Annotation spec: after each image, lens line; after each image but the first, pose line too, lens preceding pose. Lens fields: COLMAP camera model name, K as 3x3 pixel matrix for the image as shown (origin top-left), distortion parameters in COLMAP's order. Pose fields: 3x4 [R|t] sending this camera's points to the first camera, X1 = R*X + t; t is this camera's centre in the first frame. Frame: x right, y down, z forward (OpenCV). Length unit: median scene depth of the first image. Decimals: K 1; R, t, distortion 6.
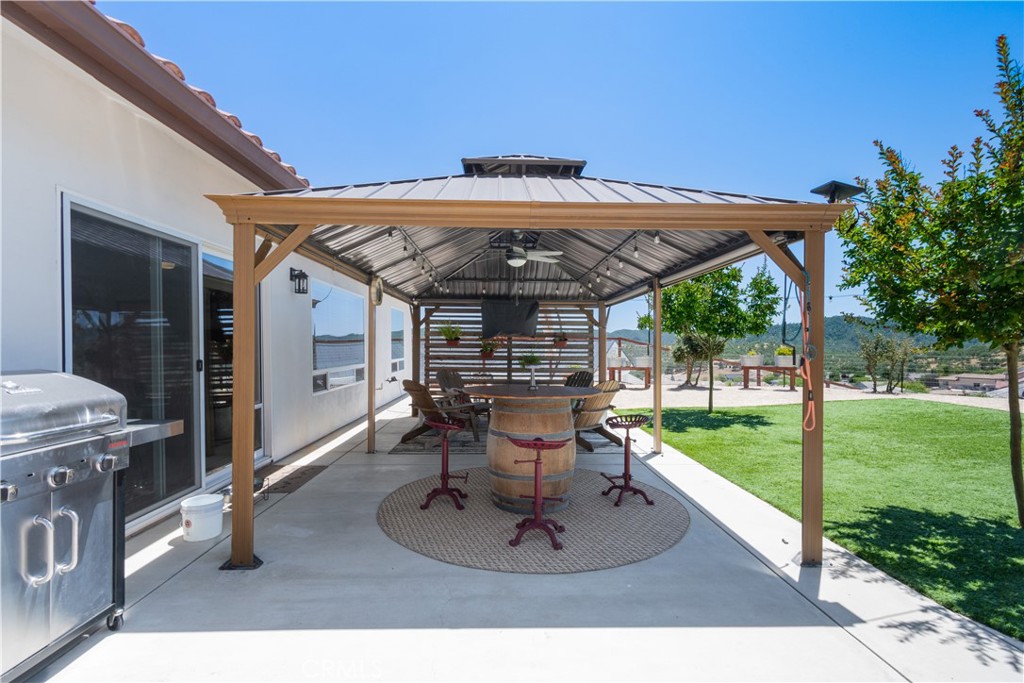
lens RADIAL K [[470.7, 0, 505.0], [0, 470.7, 349.3], [0, 0, 1]] dist [0.003940, 0.000403]
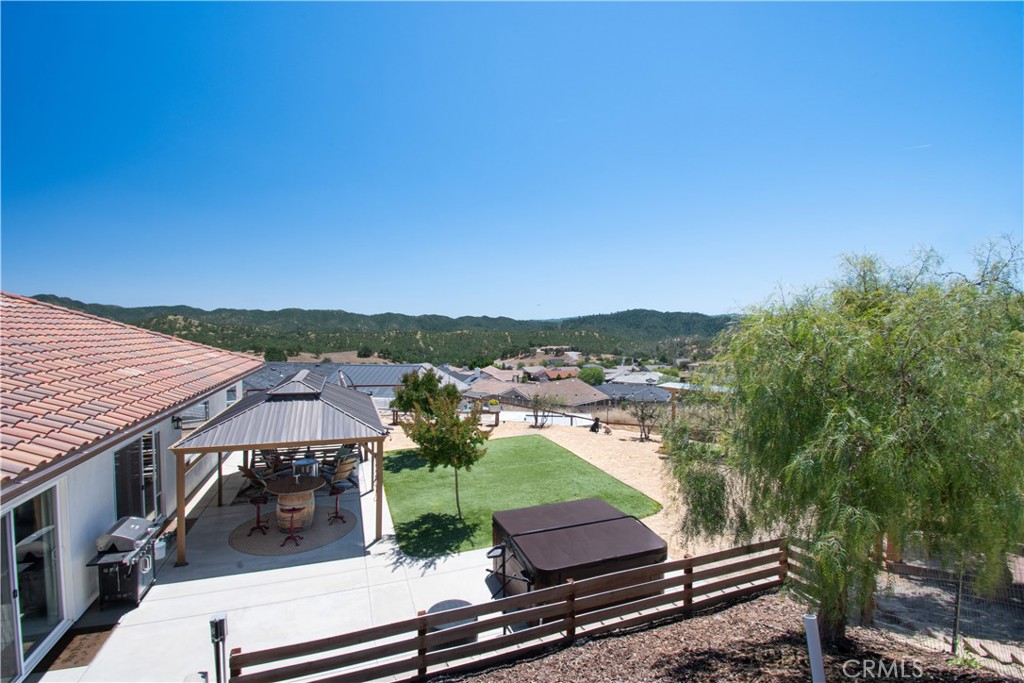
lens RADIAL K [[455.4, 0, 511.2], [0, 455.4, 340.8], [0, 0, 1]] dist [-0.004786, -0.000553]
pose [[0.941858, 0.010111, 0.335860, 0.158584], [-0.016890, 0.999708, 0.017267, -0.377095], [-0.335587, -0.021935, 0.941754, -0.853174]]
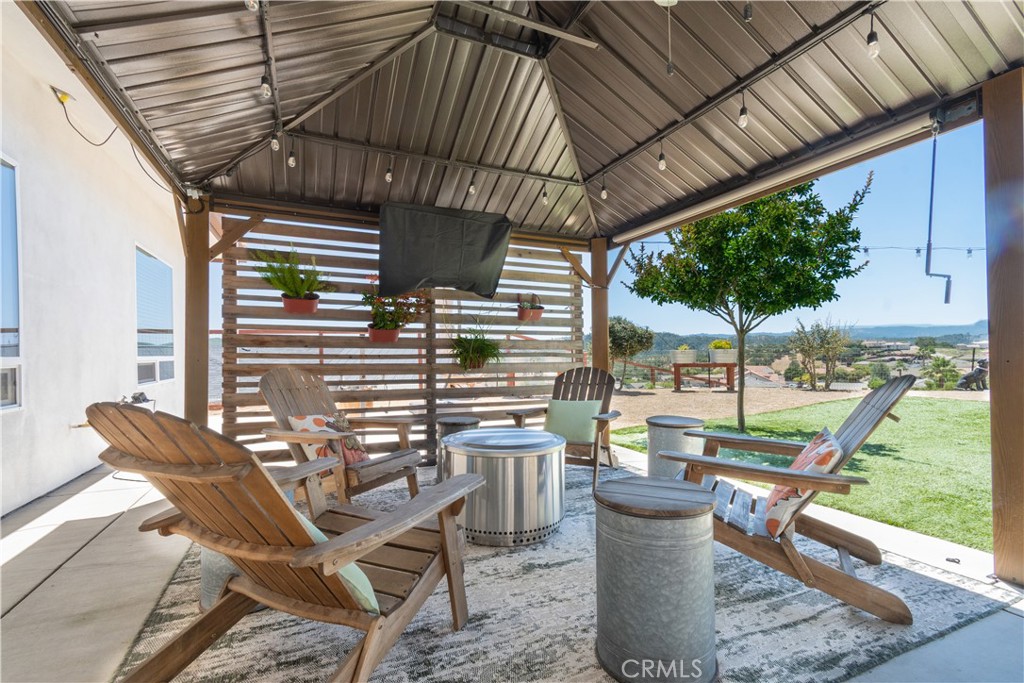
lens RADIAL K [[470.7, 0, 506.0], [0, 470.7, 358.3], [0, 0, 1]] dist [0.003940, 0.000403]
pose [[0.924027, -0.008591, 0.382231, -0.108681], [0.007637, 0.999963, 0.004012, 0.034516], [-0.382251, -0.000788, 0.924058, 0.577648]]
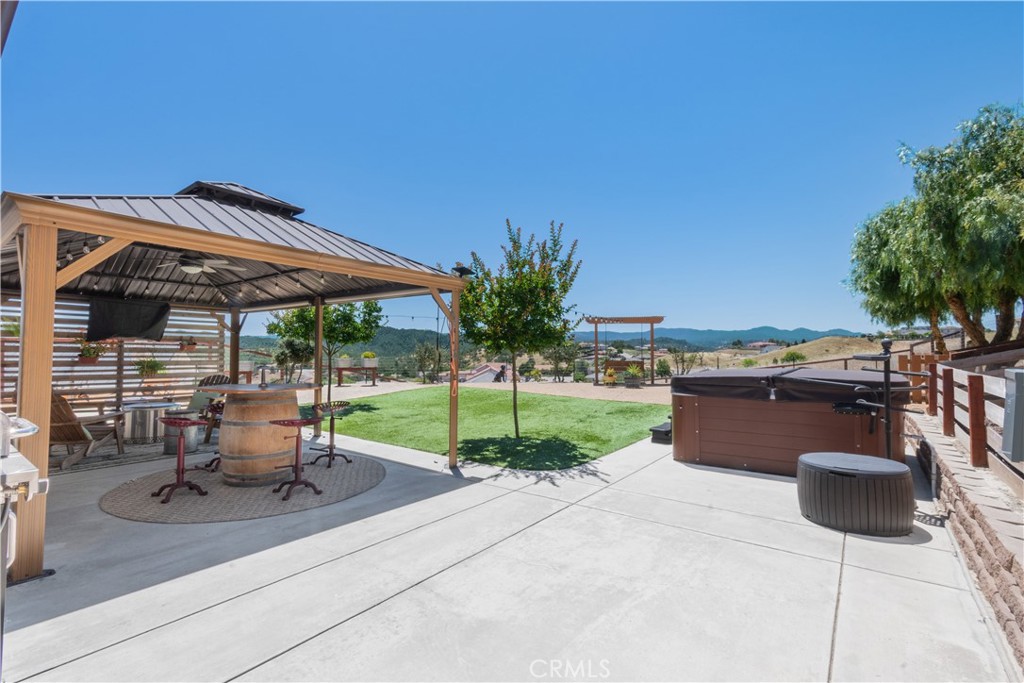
lens RADIAL K [[470.7, 0, 504.1], [0, 470.7, 337.5], [0, 0, 1]] dist [0.003940, 0.000403]
pose [[0.630052, 0.026375, 0.776105, -0.242901], [0.000065, 0.999421, -0.034016, 0.000314], [-0.776553, 0.021482, 0.629686, -0.125863]]
